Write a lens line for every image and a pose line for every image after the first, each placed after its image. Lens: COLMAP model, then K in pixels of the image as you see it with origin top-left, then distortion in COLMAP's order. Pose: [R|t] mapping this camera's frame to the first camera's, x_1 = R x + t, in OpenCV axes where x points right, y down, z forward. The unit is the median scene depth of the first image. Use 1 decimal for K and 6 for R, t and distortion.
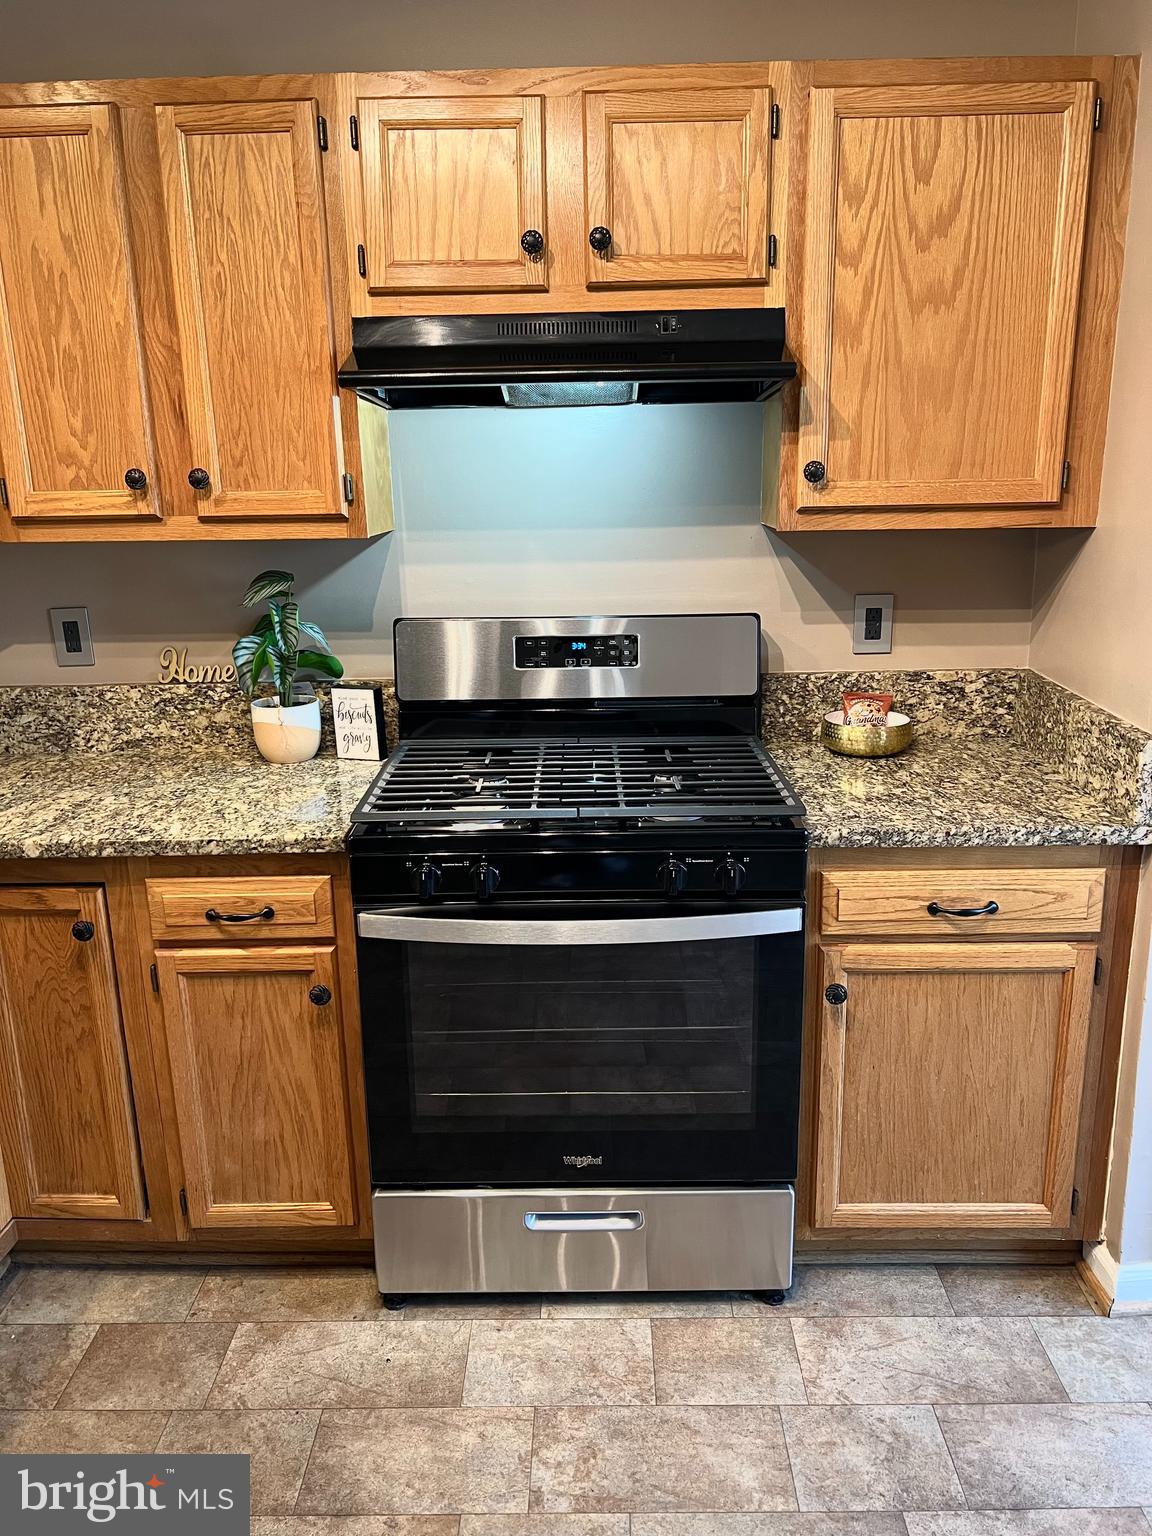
lens RADIAL K [[1153.1, 0, 574.6], [0, 1153.1, 775.4], [0, 0, 1]] dist [0.051770, -0.066385]
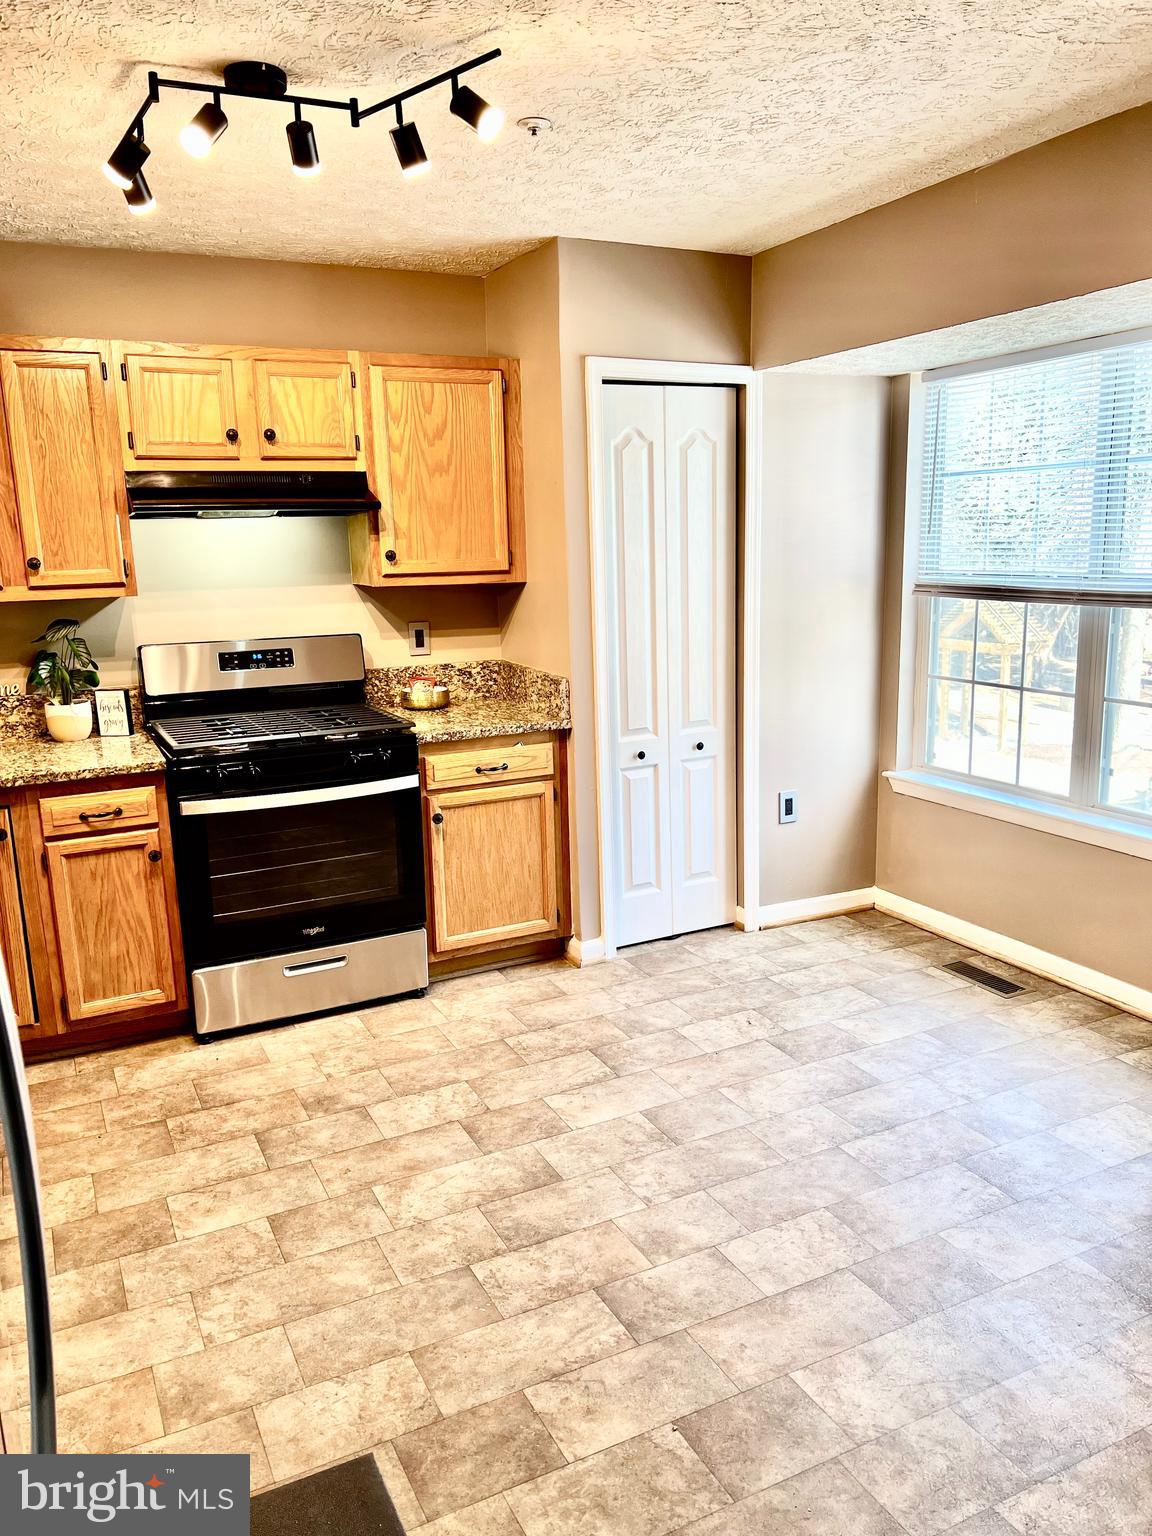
lens RADIAL K [[1153.1, 0, 574.6], [0, 1153.1, 775.4], [0, 0, 1]] dist [0.051770, -0.066385]
pose [[0.891208, -0.096872, 0.443131, -0.408143], [0.122934, 0.991949, -0.030391, 0.195554], [-0.436619, 0.081561, 0.895942, -0.822553]]
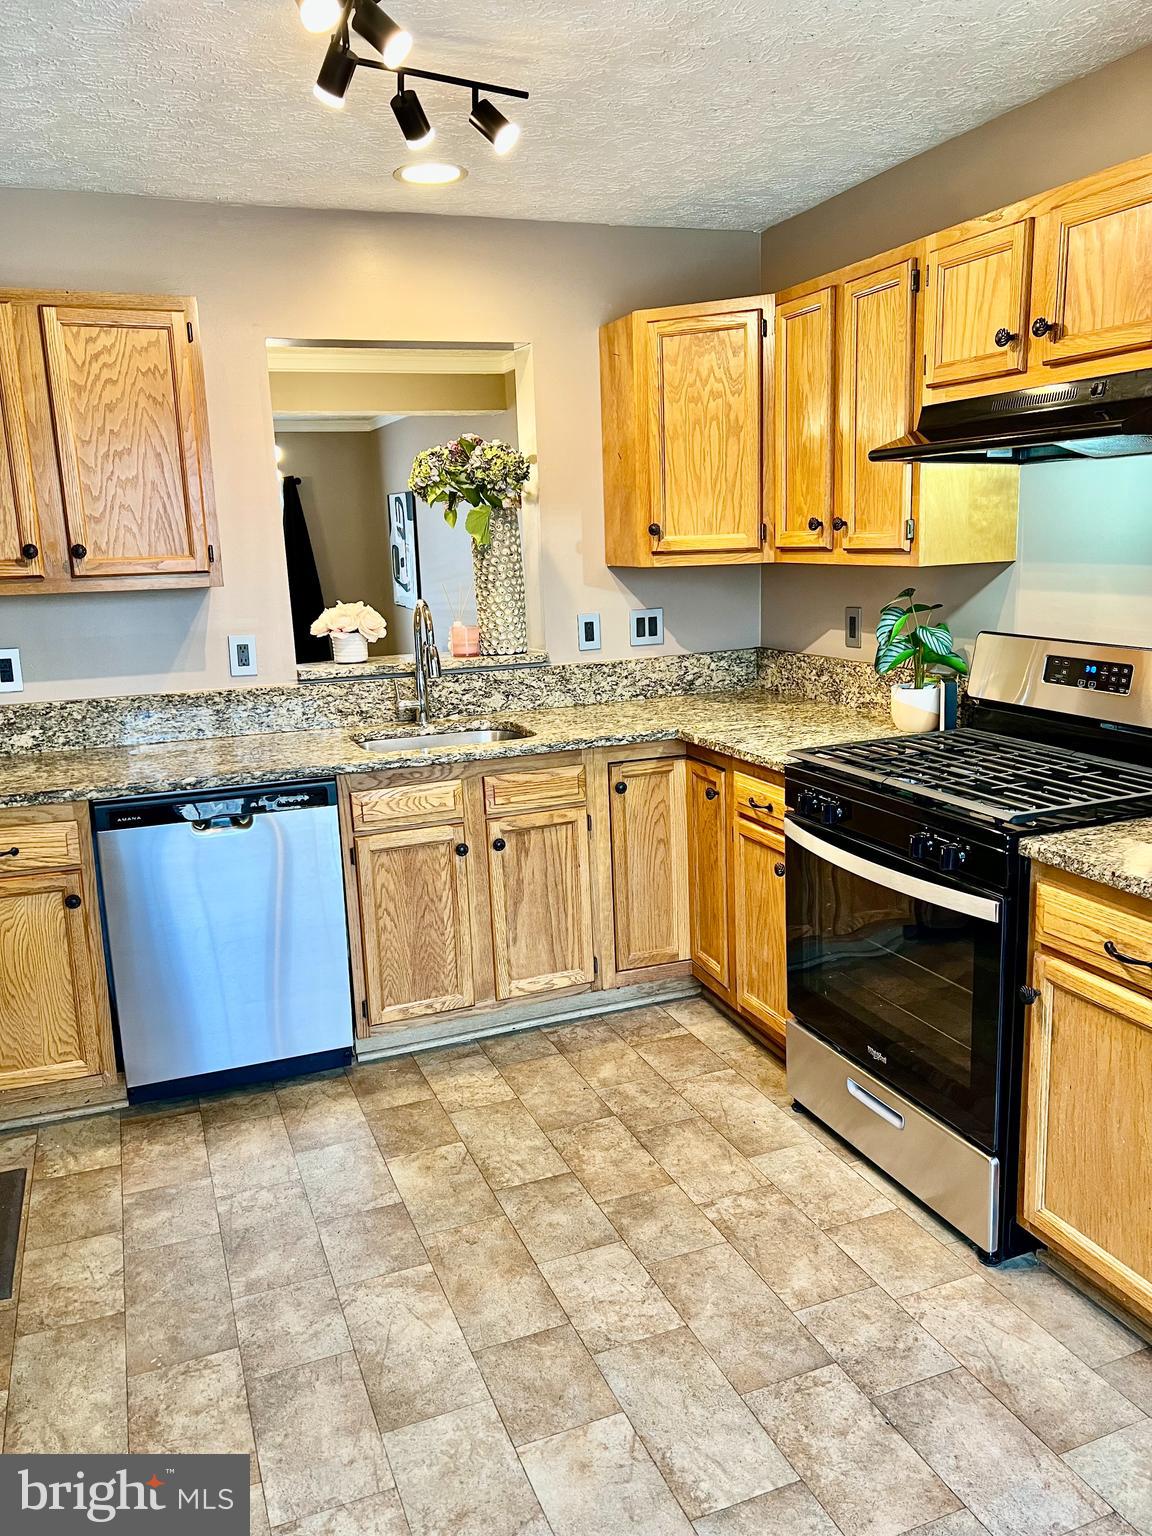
lens RADIAL K [[1153.1, 0, 574.6], [0, 1153.1, 775.4], [0, 0, 1]] dist [0.051770, -0.066385]
pose [[0.381722, 0.200075, -0.902362, 0.973702], [-0.210031, 0.969526, 0.126119, -0.058907], [0.900097, 0.141381, 0.412112, 0.126636]]
